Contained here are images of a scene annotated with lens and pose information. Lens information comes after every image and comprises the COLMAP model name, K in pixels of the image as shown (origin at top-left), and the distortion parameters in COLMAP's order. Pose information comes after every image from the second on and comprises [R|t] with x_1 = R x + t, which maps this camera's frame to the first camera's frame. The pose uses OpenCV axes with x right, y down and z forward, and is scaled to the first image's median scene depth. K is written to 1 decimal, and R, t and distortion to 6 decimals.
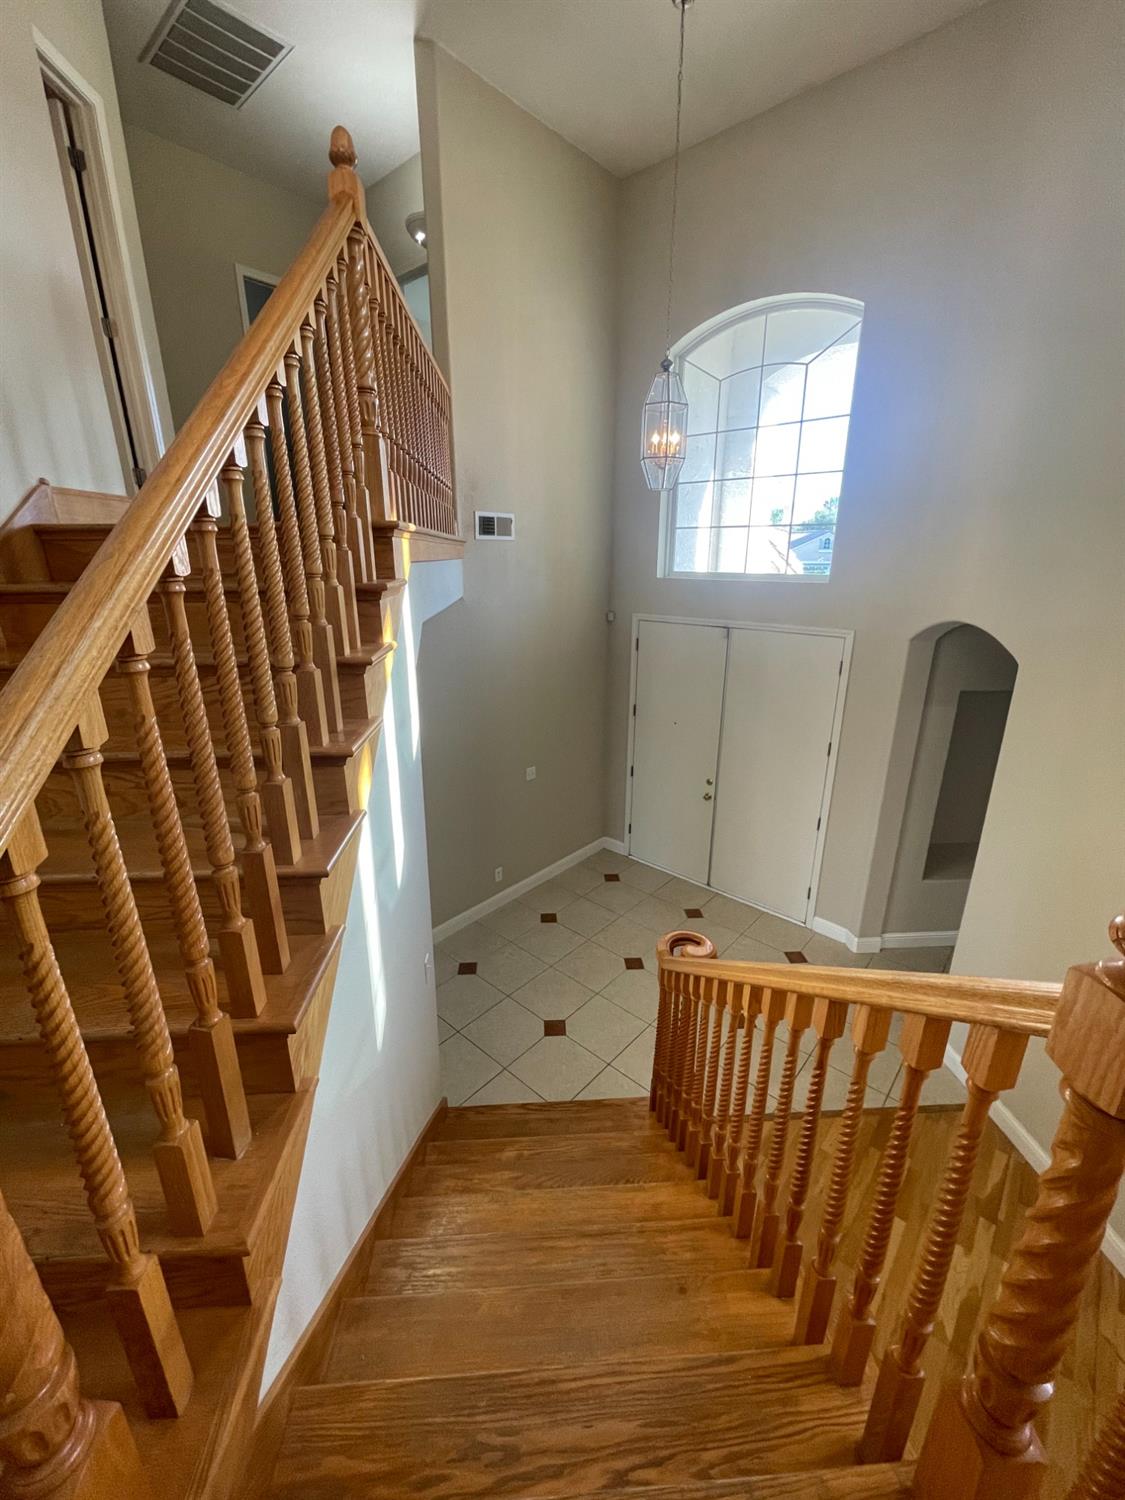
lens RADIAL K [[607.2, 0, 564.3], [0, 607.2, 743.8], [0, 0, 1]] dist [0.001978, -0.001692]
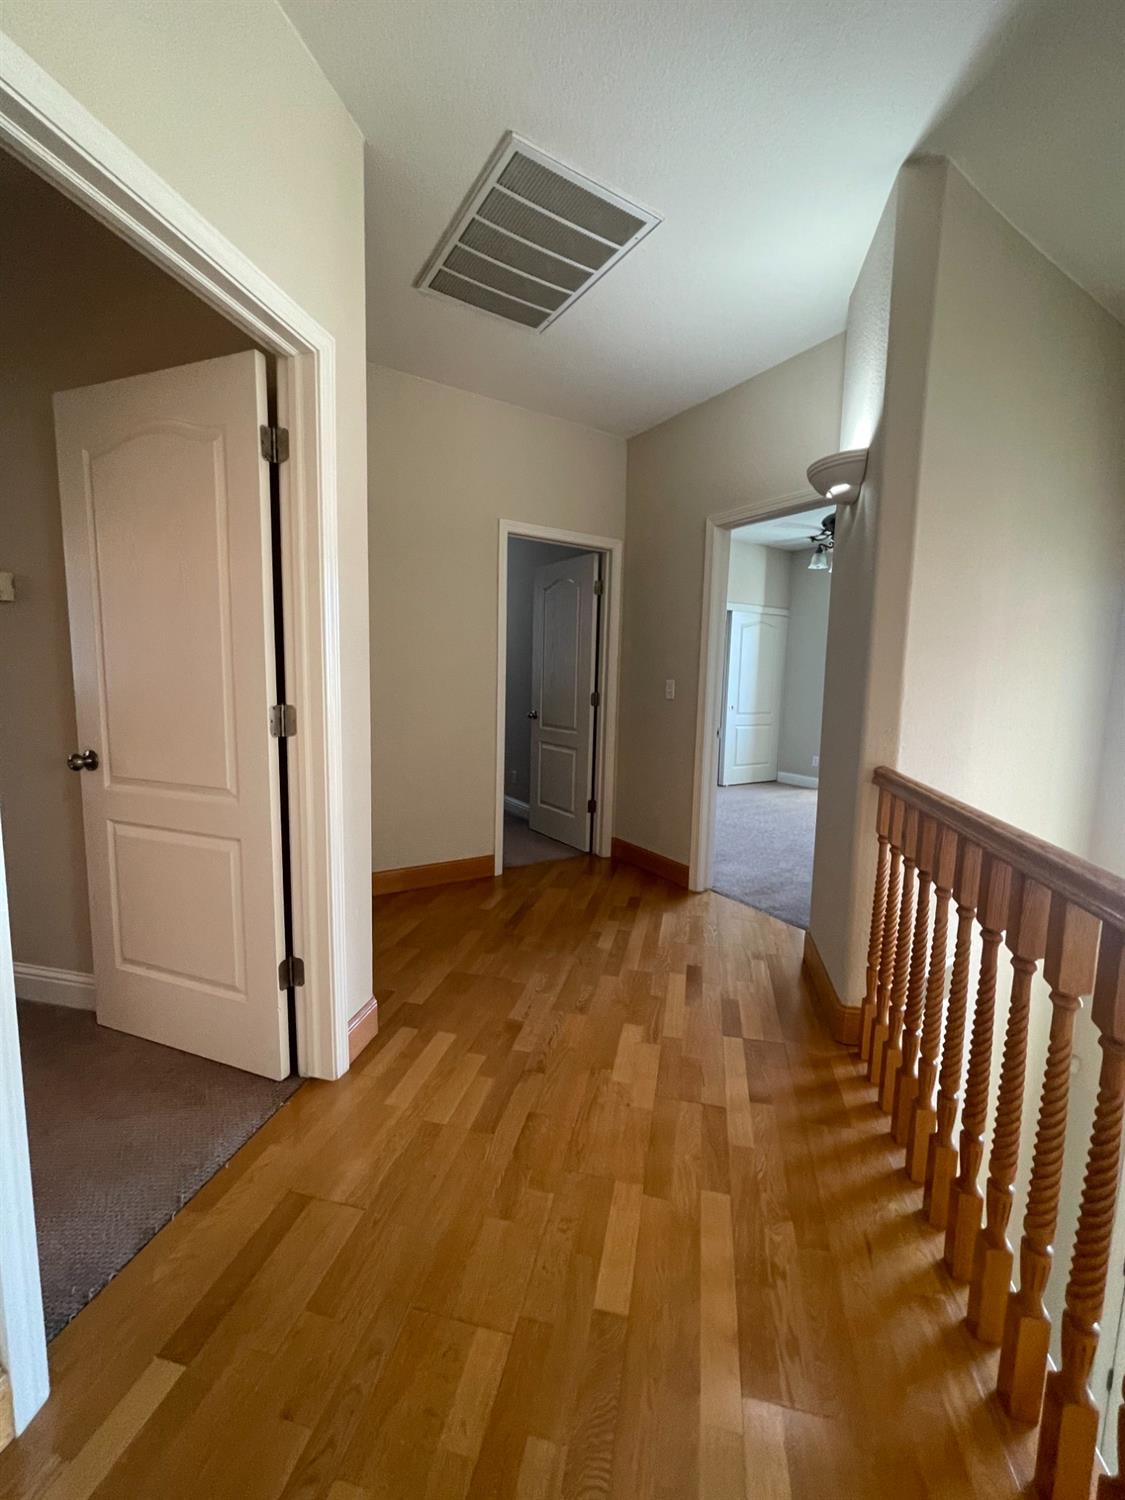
lens RADIAL K [[607.2, 0, 564.3], [0, 607.2, 743.8], [0, 0, 1]] dist [0.001978, -0.001692]
pose [[0.959284, 0.052540, -0.277514, -0.350125], [-0.106215, 0.977530, -0.182083, -0.558277], [0.261711, 0.204146, 0.943309, 0.540843]]
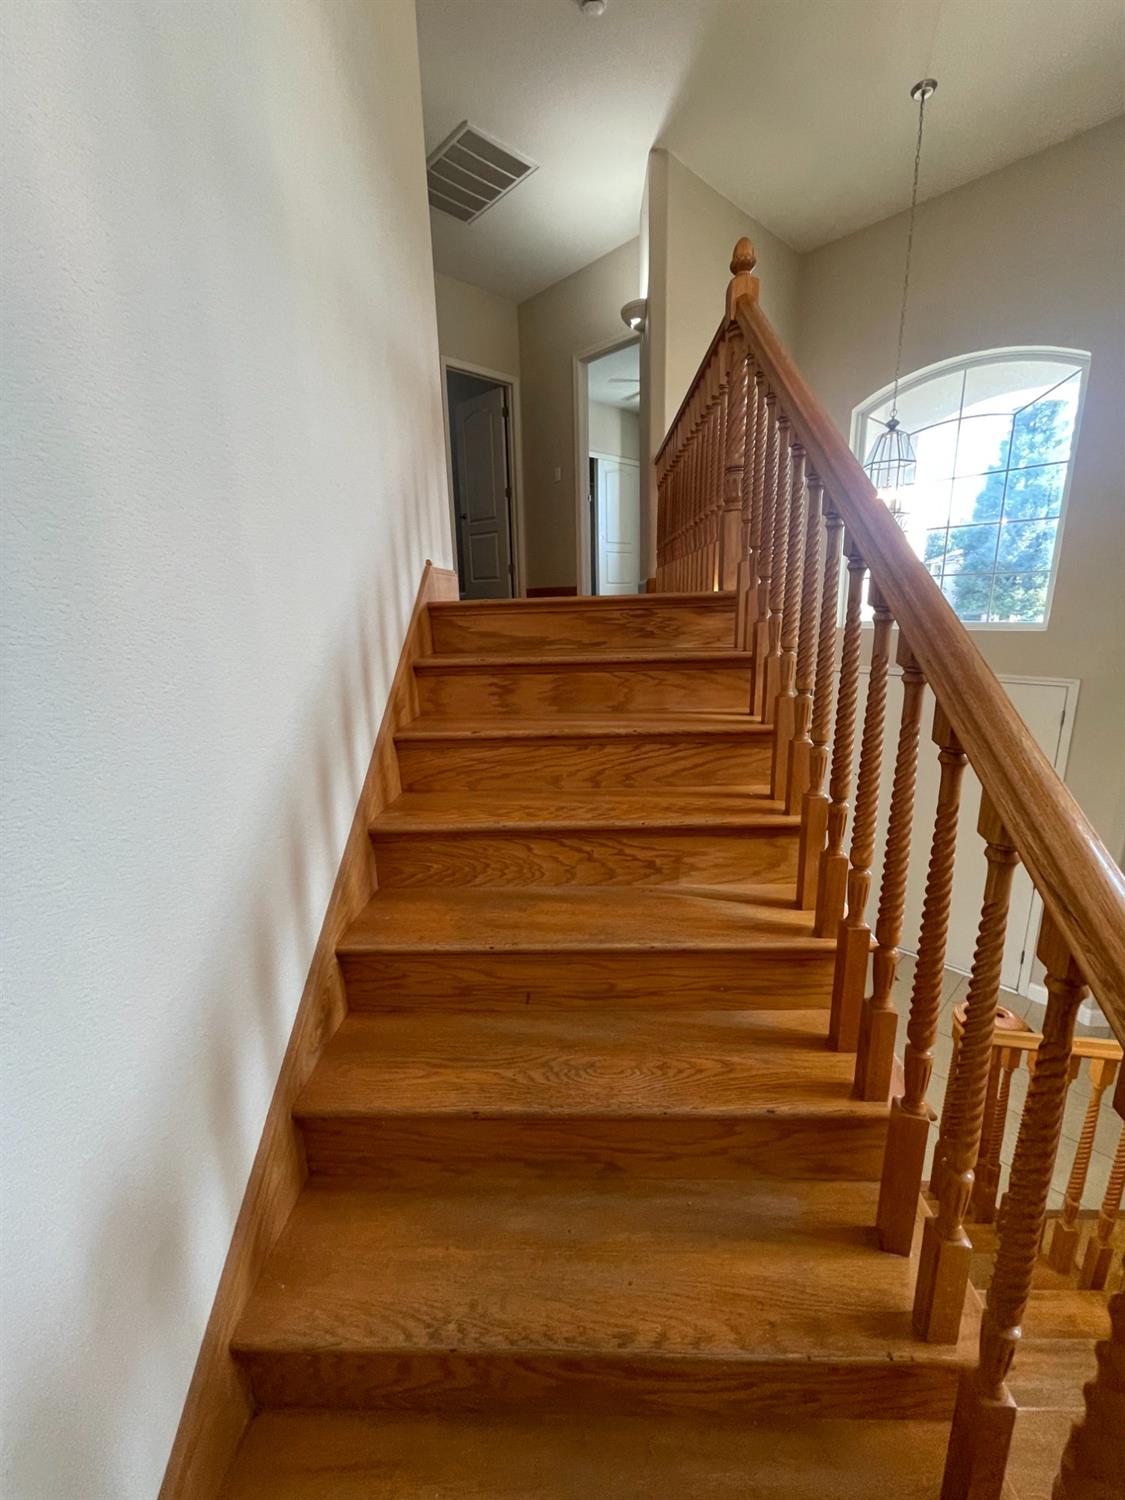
lens RADIAL K [[607.2, 0, 564.3], [0, 607.2, 743.8], [0, 0, 1]] dist [0.001978, -0.001692]
pose [[0.995432, -0.004002, -0.095385, -0.298333], [-0.002980, 0.997332, -0.072937, -0.017117], [0.095422, 0.072888, 0.992765, -0.021332]]
